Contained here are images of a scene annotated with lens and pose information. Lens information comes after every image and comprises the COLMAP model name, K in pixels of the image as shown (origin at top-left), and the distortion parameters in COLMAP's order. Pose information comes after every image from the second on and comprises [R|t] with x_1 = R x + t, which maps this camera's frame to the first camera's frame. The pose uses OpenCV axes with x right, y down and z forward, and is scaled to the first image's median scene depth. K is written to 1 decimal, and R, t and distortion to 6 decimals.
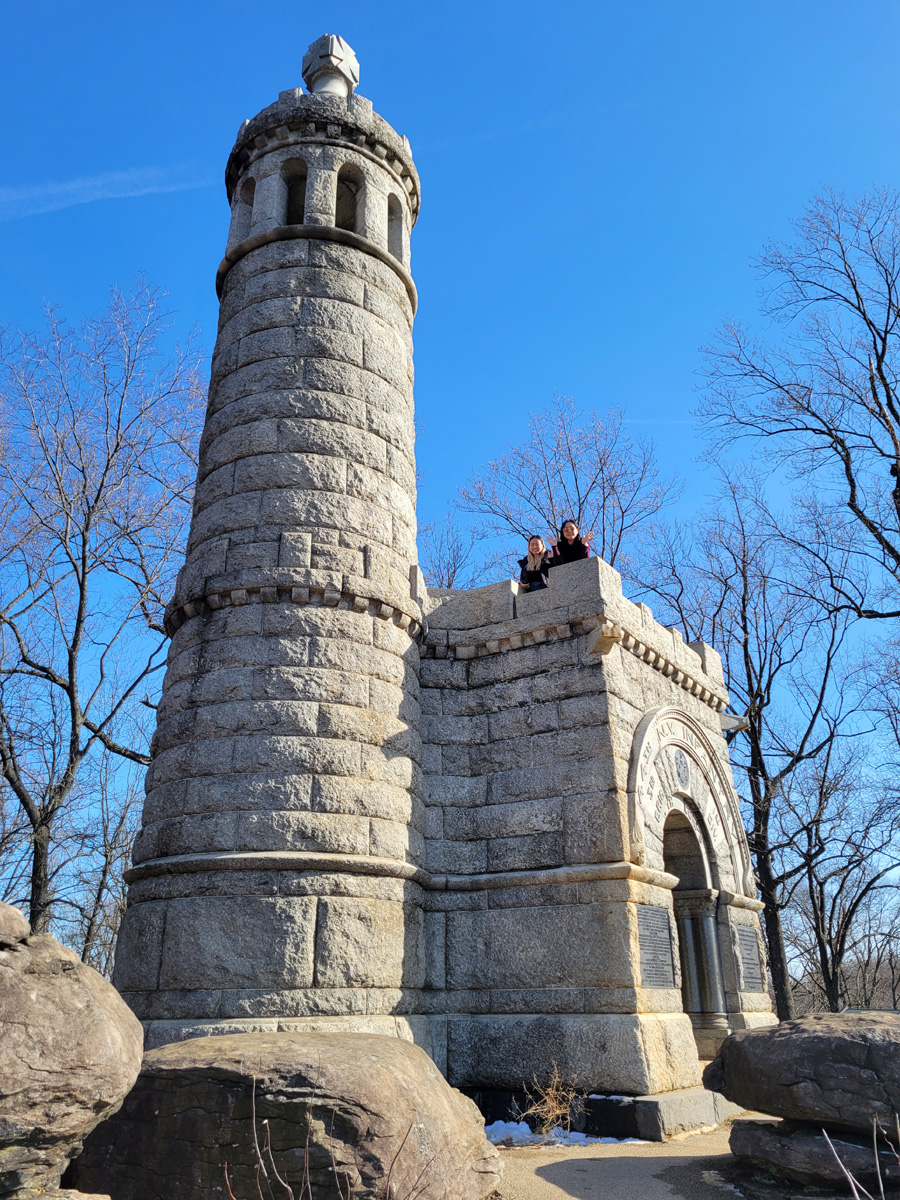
lens RADIAL K [[922.6, 0, 458.1], [0, 922.6, 602.2], [0, 0, 1]] dist [0.044160, -0.012562]
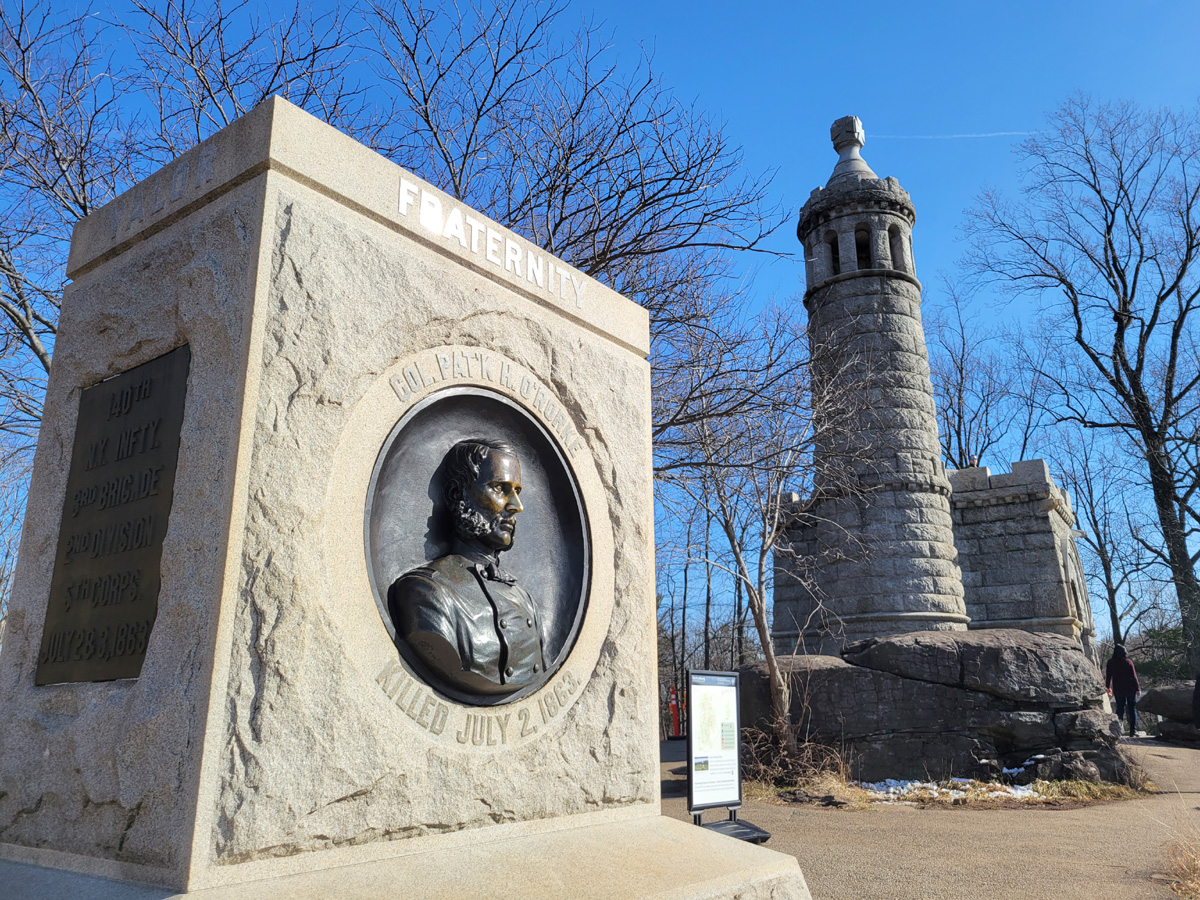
lens RADIAL K [[922.6, 0, 593.9], [0, 922.6, 445.9], [0, 0, 1]] dist [0.044160, -0.012562]
pose [[0.999655, 0.003683, 0.025988, -0.833461], [-0.006857, 0.992367, 0.123126, -0.309723], [-0.025336, -0.123262, 0.992051, -0.889194]]
